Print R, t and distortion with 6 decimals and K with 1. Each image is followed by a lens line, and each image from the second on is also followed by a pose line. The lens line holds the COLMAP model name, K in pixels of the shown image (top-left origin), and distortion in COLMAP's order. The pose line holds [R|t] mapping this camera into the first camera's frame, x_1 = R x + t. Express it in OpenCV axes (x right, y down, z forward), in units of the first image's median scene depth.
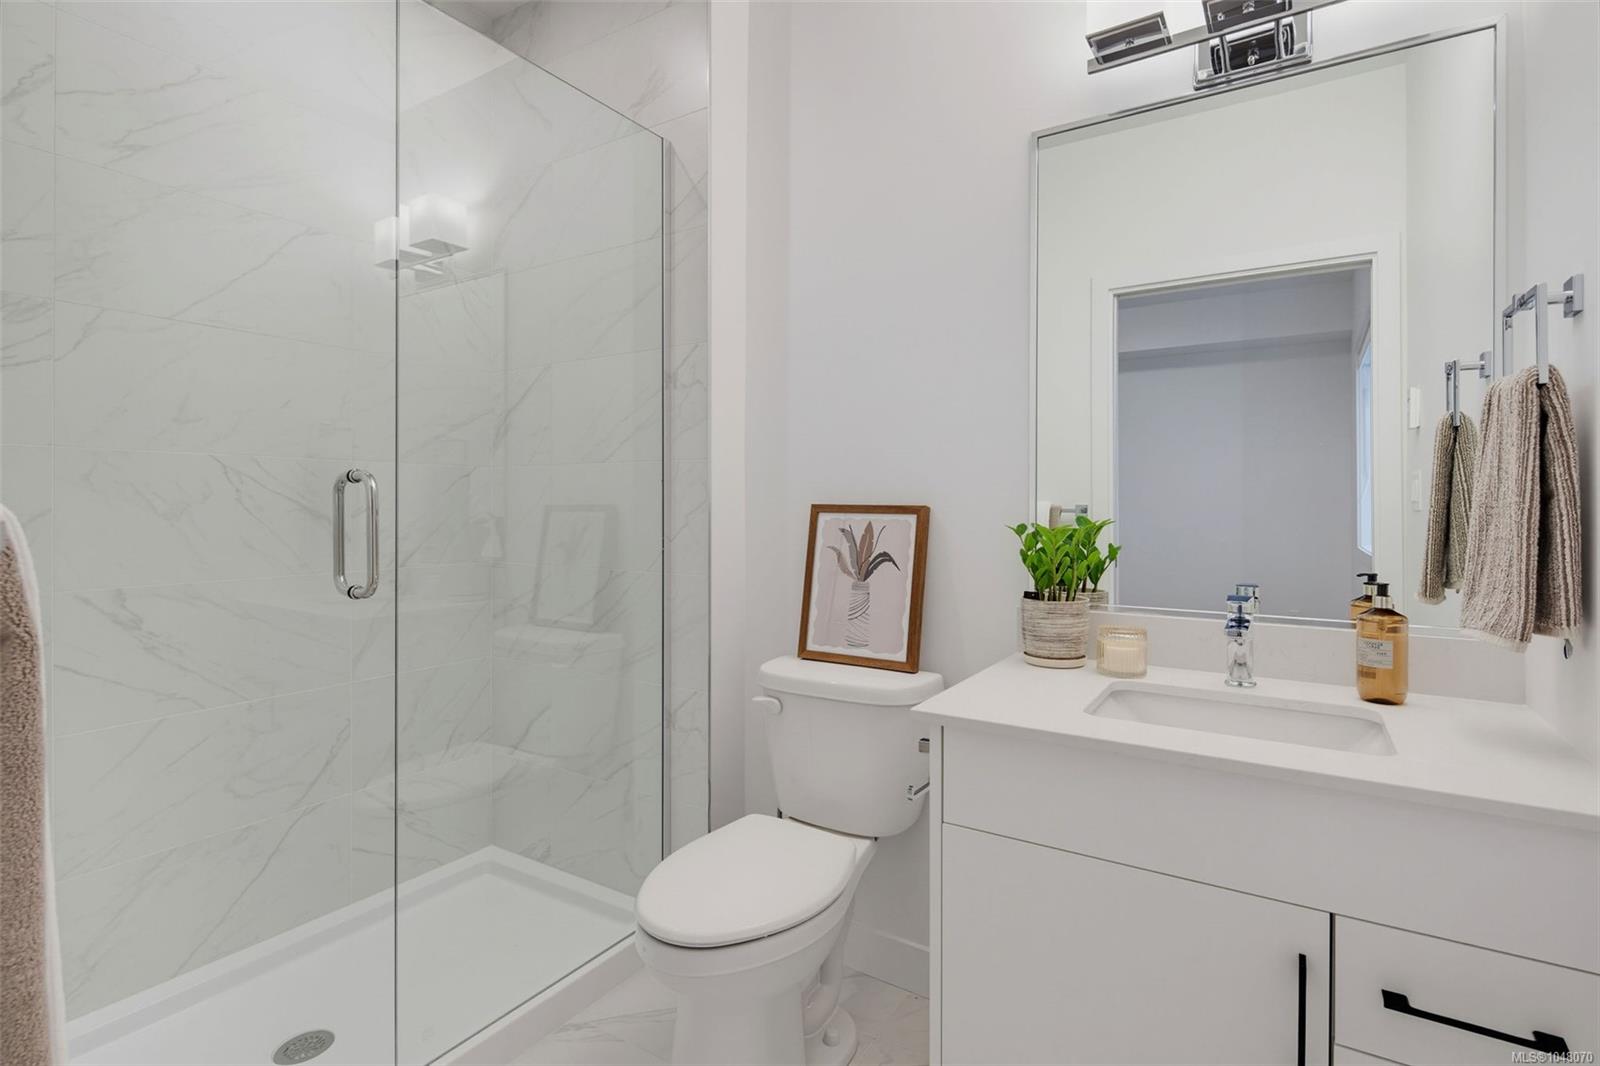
lens RADIAL K [[789.5, 0, 800.2], [0, 789.5, 523.3], [0, 0, 1]] dist [0.006751, -0.006417]
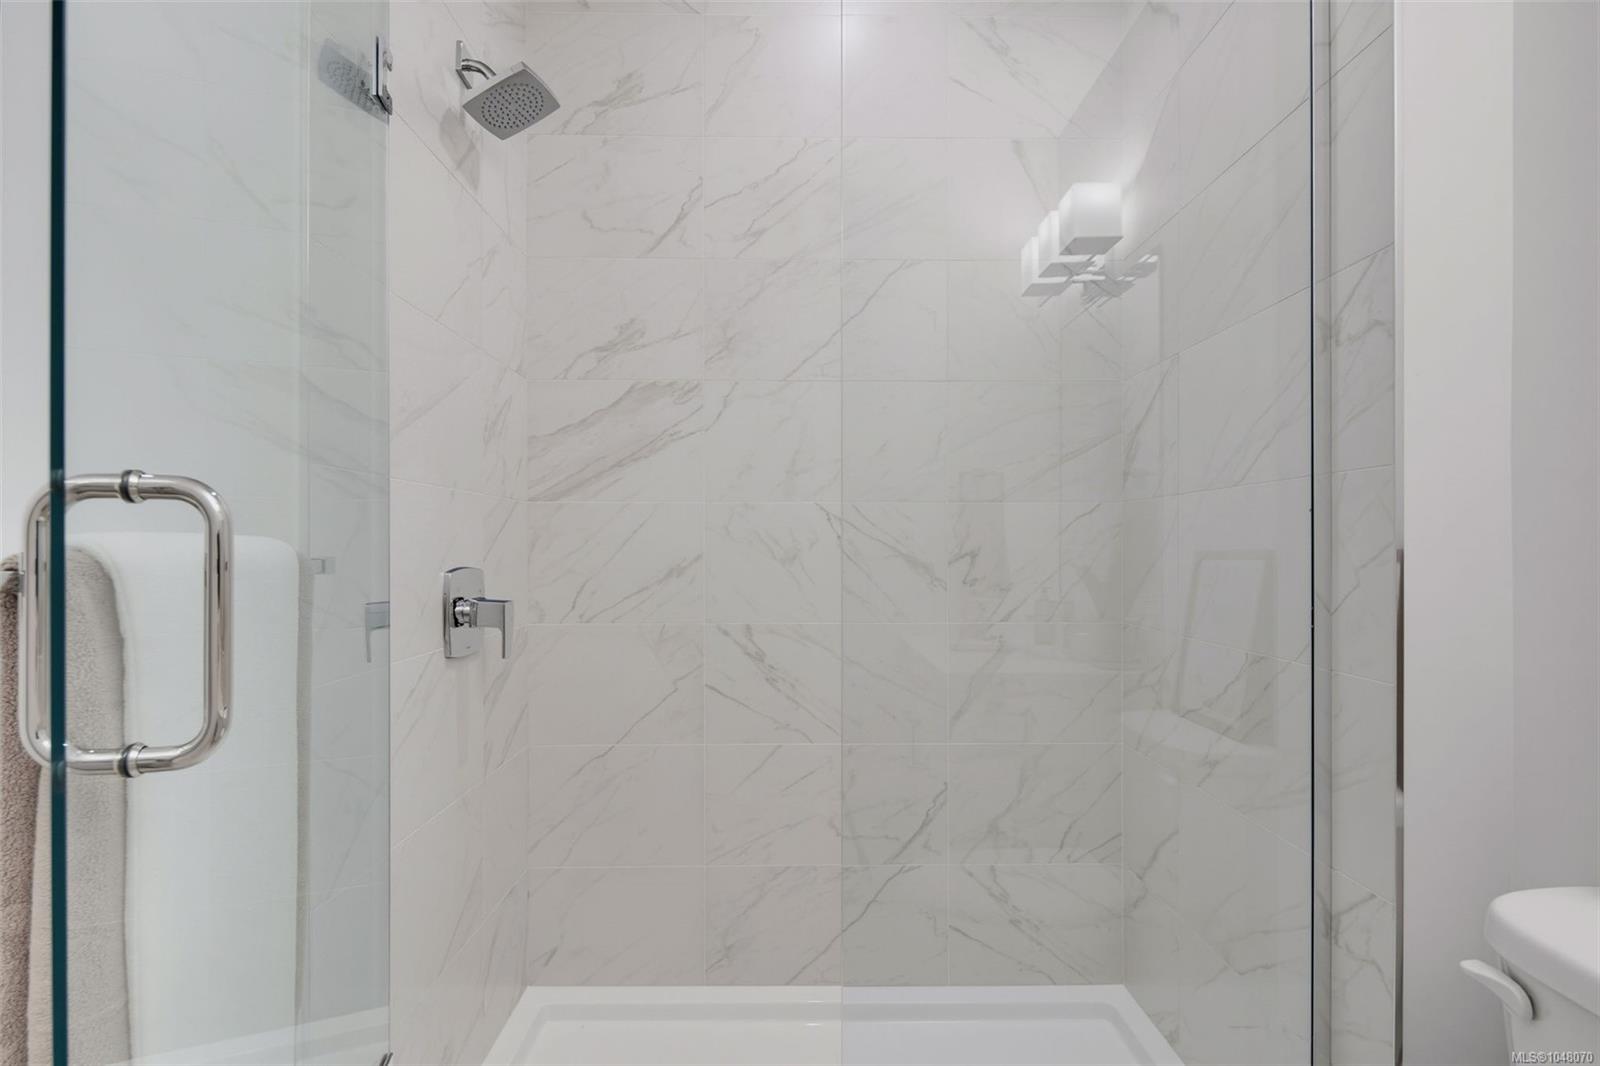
lens RADIAL K [[789.5, 0, 783.6], [0, 789.5, 555.2], [0, 0, 1]] dist [0.006751, -0.006417]
pose [[0.543019, 0.005637, -0.839701, 0.105841], [-0.017386, 0.999839, -0.004532, -0.010964], [0.839540, 0.017059, 0.543030, 0.366099]]
